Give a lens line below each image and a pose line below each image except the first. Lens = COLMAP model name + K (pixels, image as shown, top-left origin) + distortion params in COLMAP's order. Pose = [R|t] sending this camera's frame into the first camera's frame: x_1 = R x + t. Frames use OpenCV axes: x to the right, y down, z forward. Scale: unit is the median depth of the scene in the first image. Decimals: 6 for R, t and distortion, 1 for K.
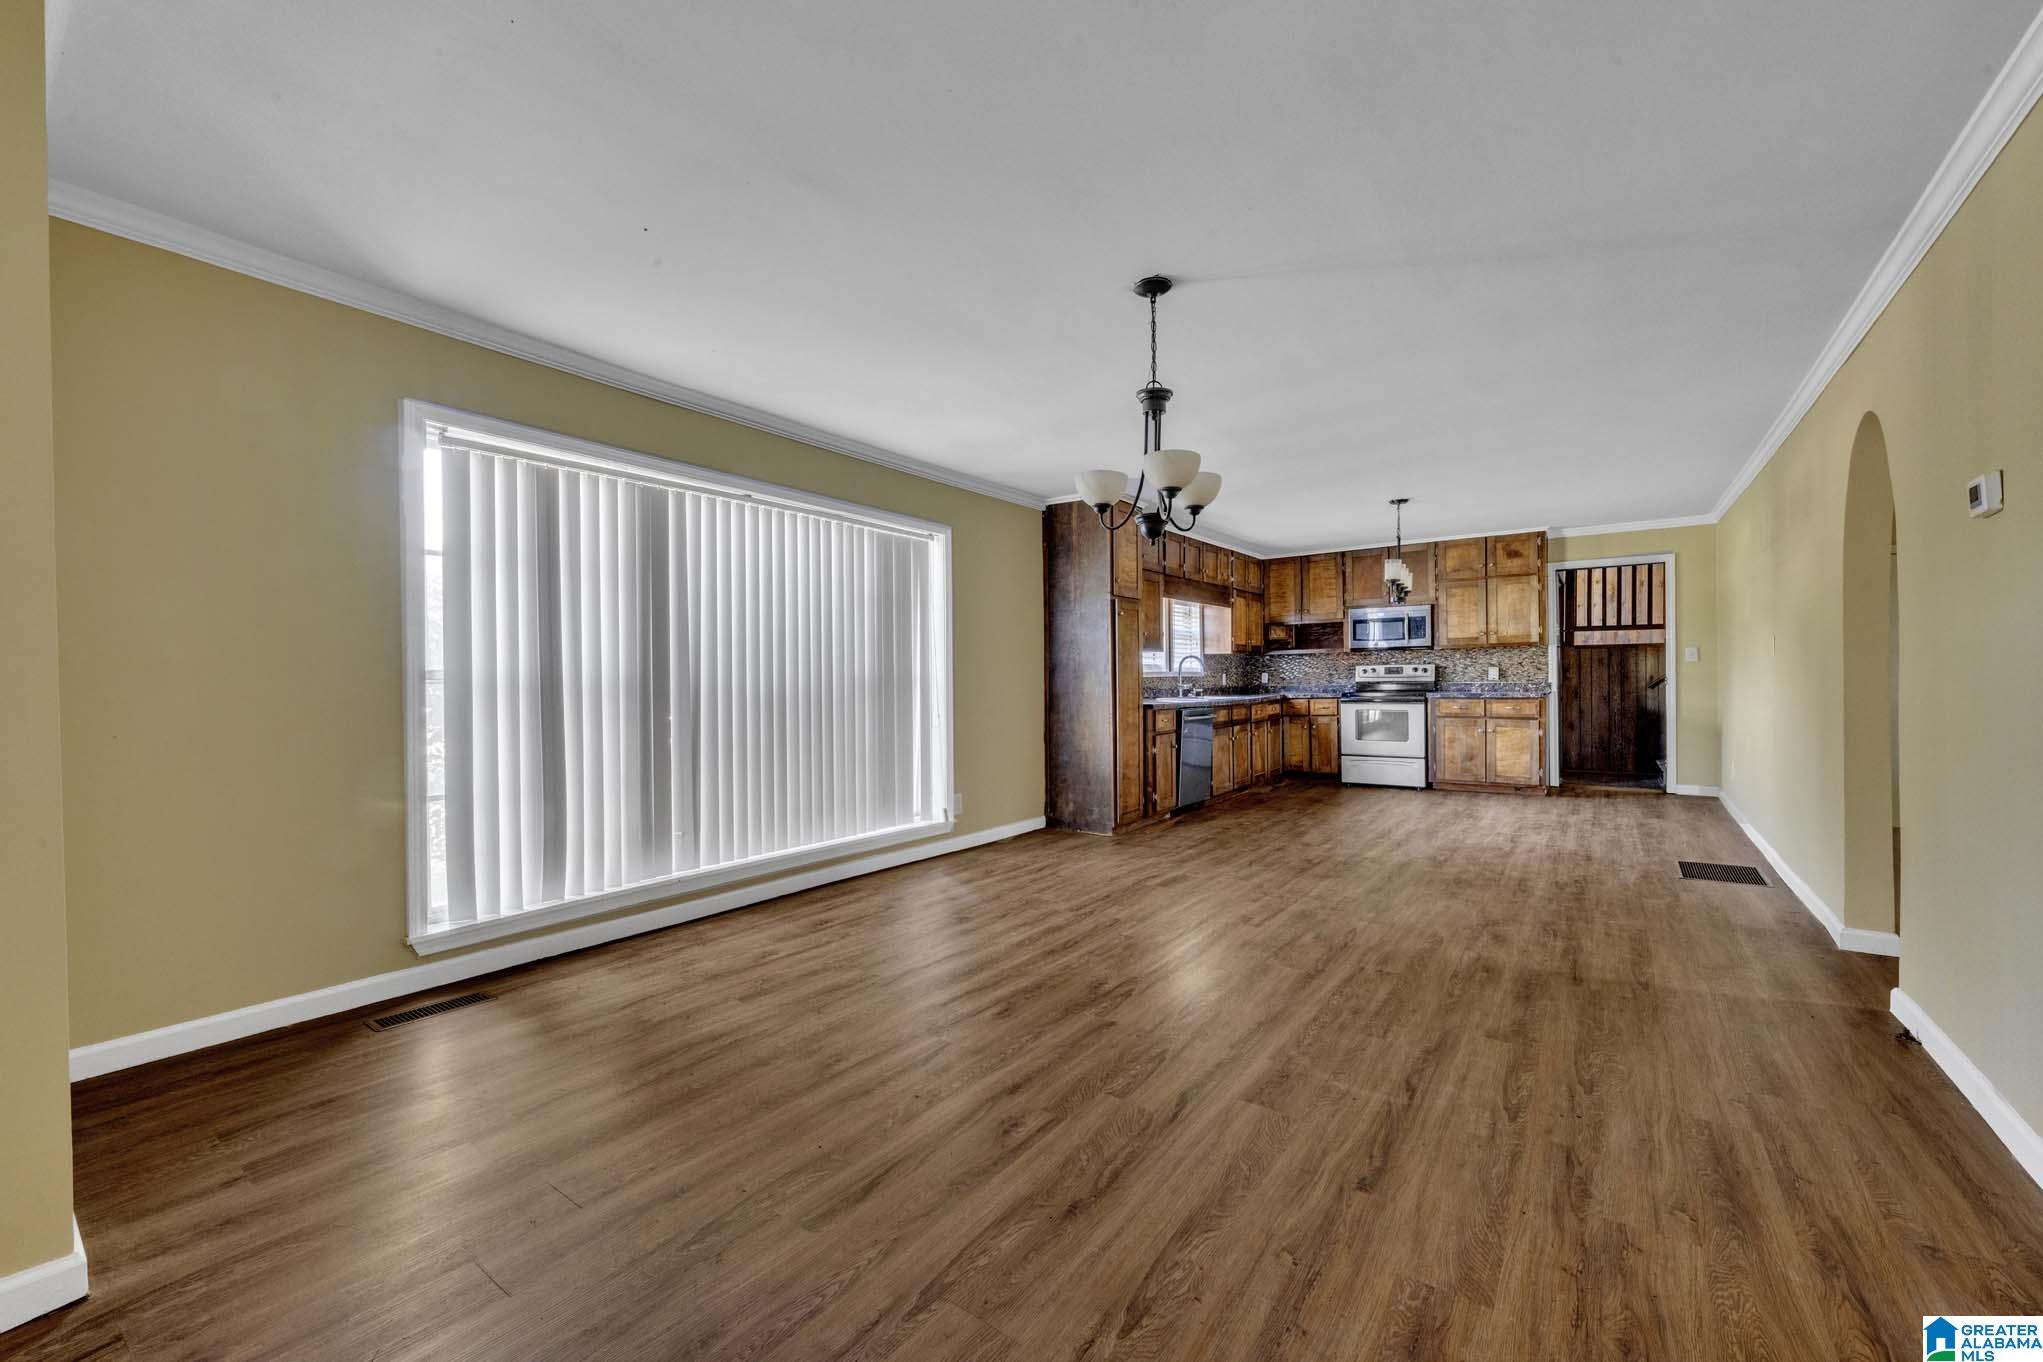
lens RADIAL K [[831.3, 0, 1014.1], [0, 831.3, 680.6], [0, 0, 1]] dist [-0.000007, -0.000252]
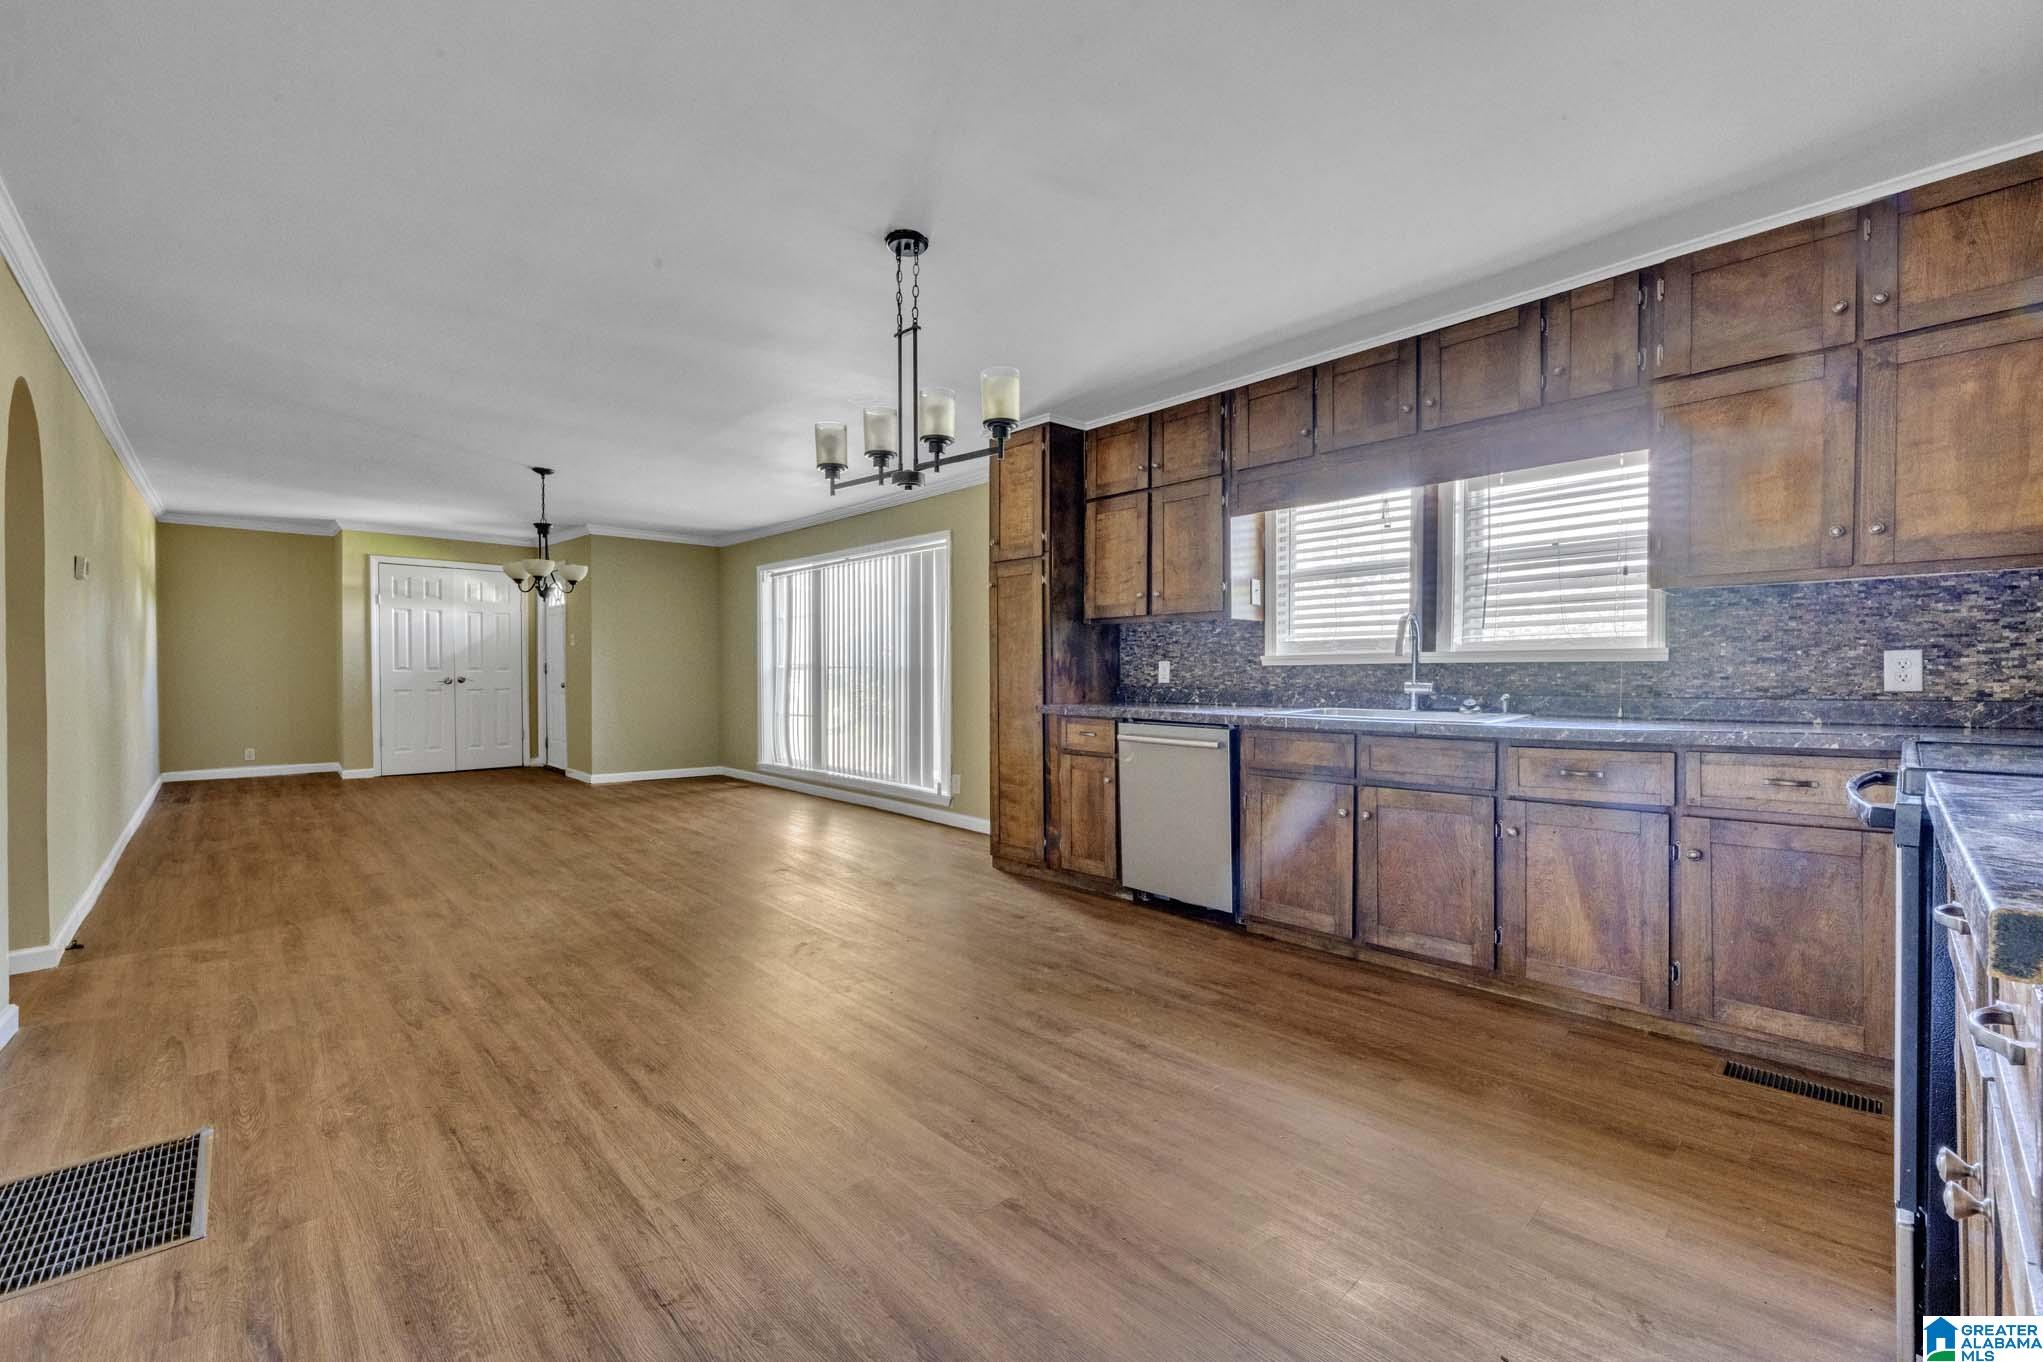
lens RADIAL K [[831.3, 0, 1013.4], [0, 831.3, 684.1], [0, 0, 1]] dist [-0.000007, -0.000252]
pose [[-0.194997, 0.021738, -0.980563, 0.642780], [-0.000252, 0.999753, 0.022213, -0.003426], [0.980804, 0.004579, -0.194943, 0.843720]]
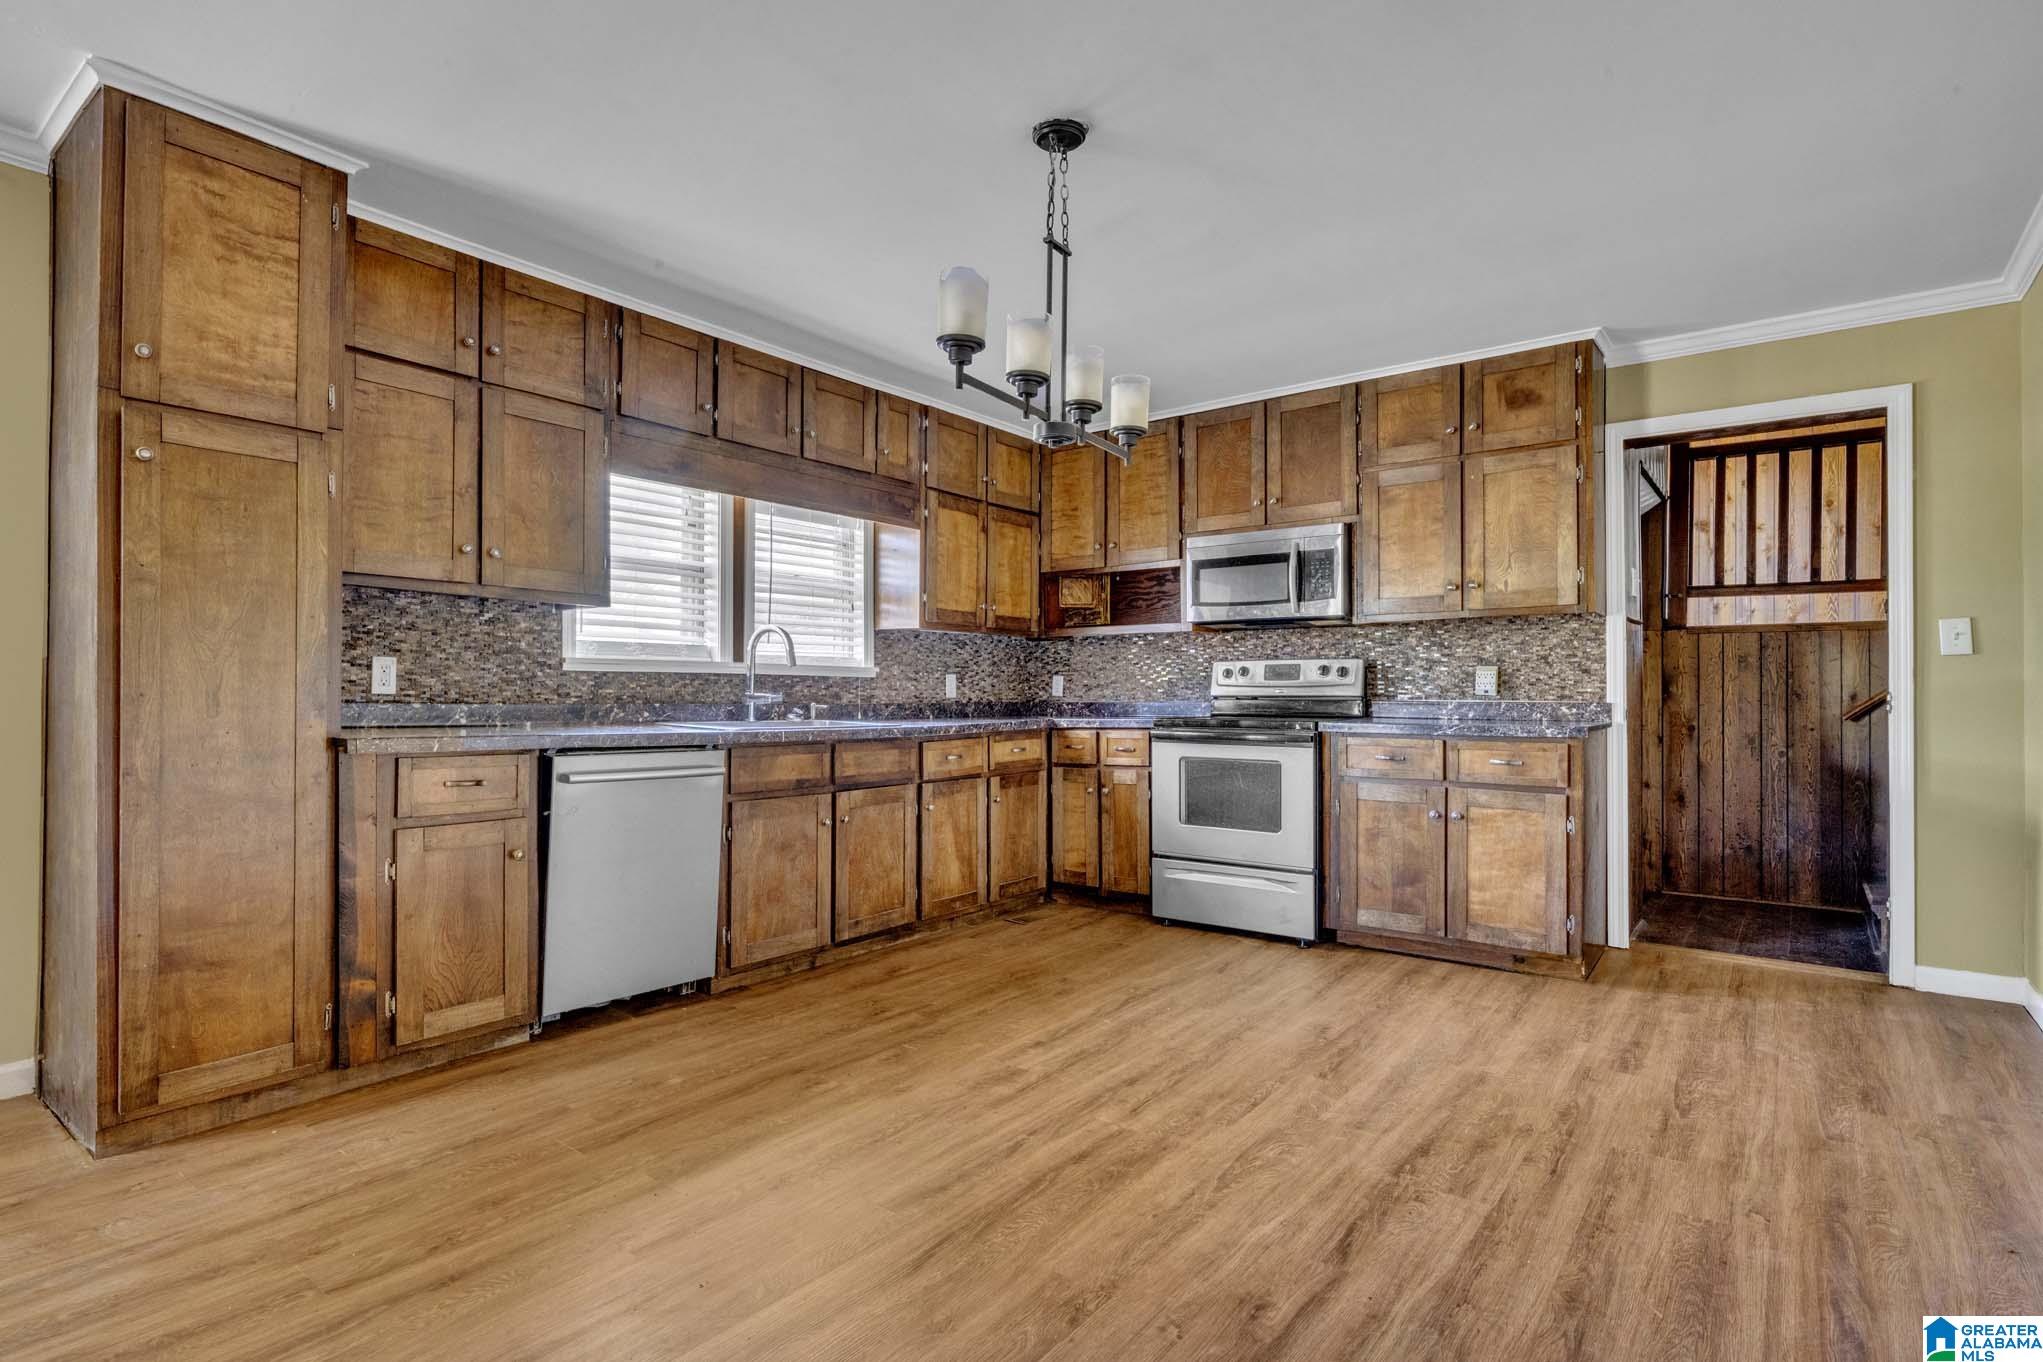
lens RADIAL K [[1026.8, 0, 1019.6], [0, 1026.8, 680.7], [0, 0, 1]] dist [0.000176, -0.001357]
pose [[0.999295, 0.018246, -0.032799, 0.345699], [-0.018749, 0.999711, -0.015075, 0.004219], [0.032515, 0.015679, 0.999348, 0.445522]]
